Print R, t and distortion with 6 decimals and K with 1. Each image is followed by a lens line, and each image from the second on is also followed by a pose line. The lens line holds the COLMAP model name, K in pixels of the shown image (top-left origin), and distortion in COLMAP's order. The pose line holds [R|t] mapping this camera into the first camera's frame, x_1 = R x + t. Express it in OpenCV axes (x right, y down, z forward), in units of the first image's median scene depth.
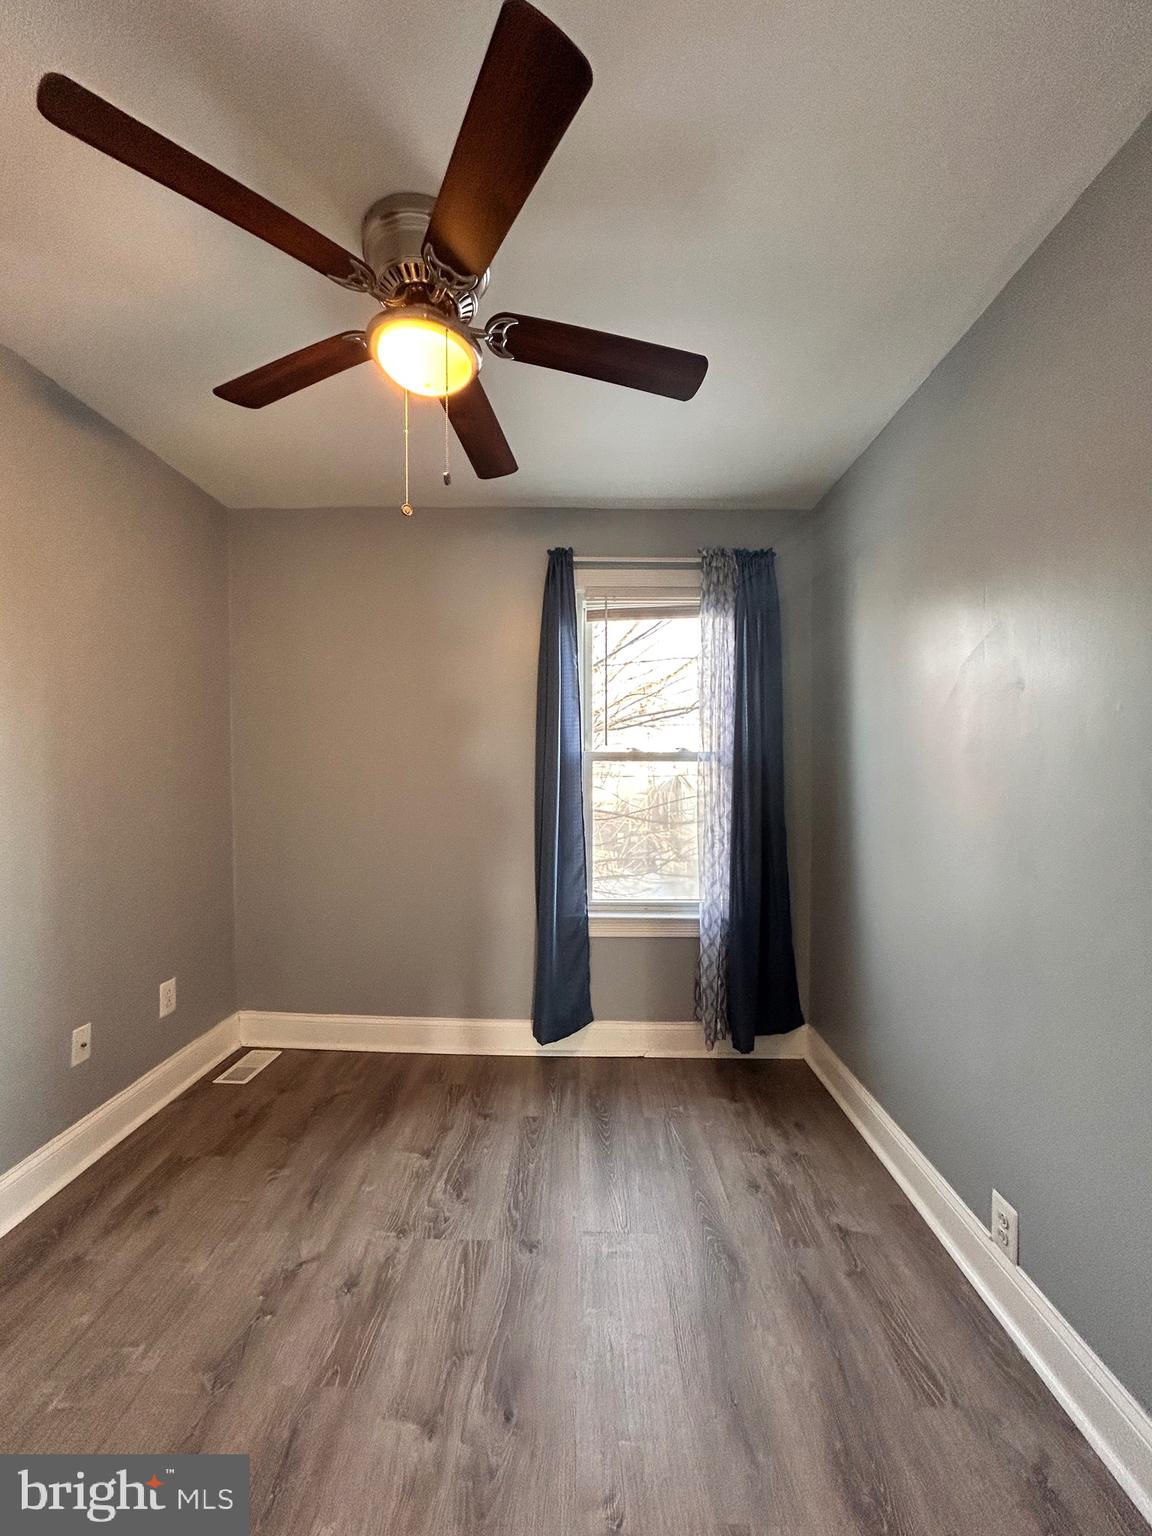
lens RADIAL K [[616.6, 0, 575.6], [0, 616.6, 768.0], [0, 0, 1]] dist [-0.003356, 0.000994]
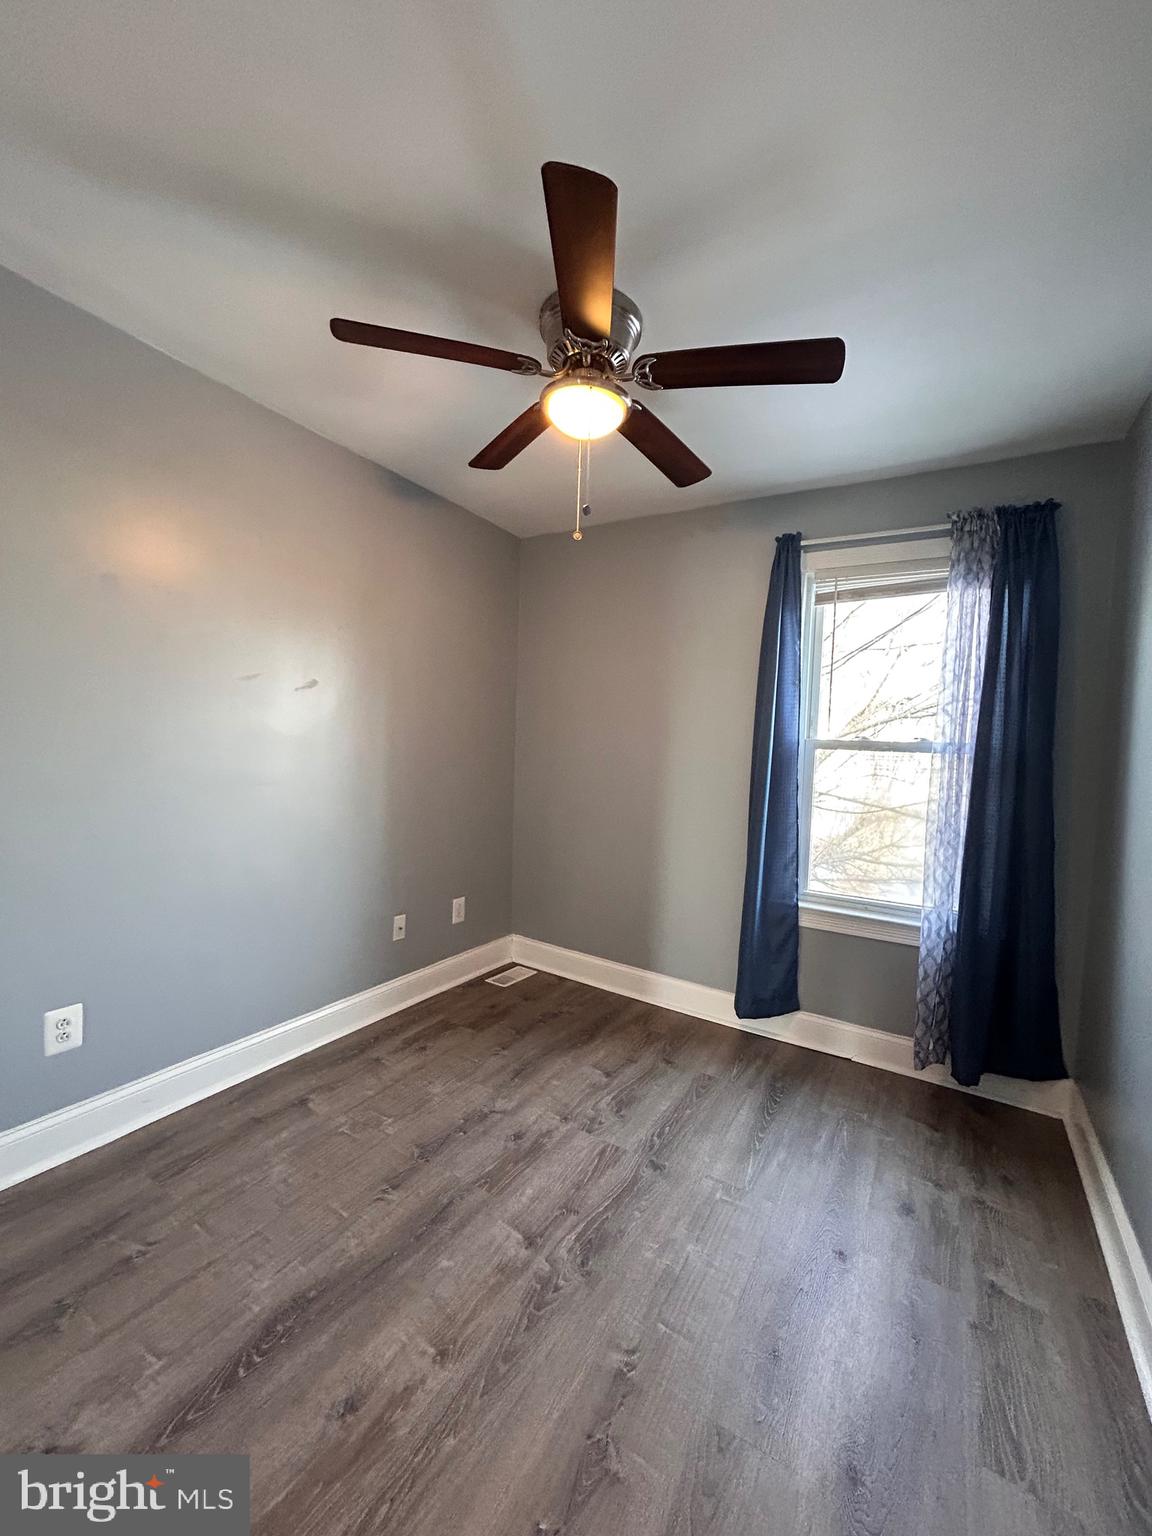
lens RADIAL K [[616.6, 0, 573.5], [0, 616.6, 768.1], [0, 0, 1]] dist [-0.003356, 0.000994]
pose [[0.859507, 0.052310, -0.508439, 0.229679], [-0.040644, 0.998594, 0.034031, 0.001360], [0.509505, -0.008585, 0.860425, -0.041479]]
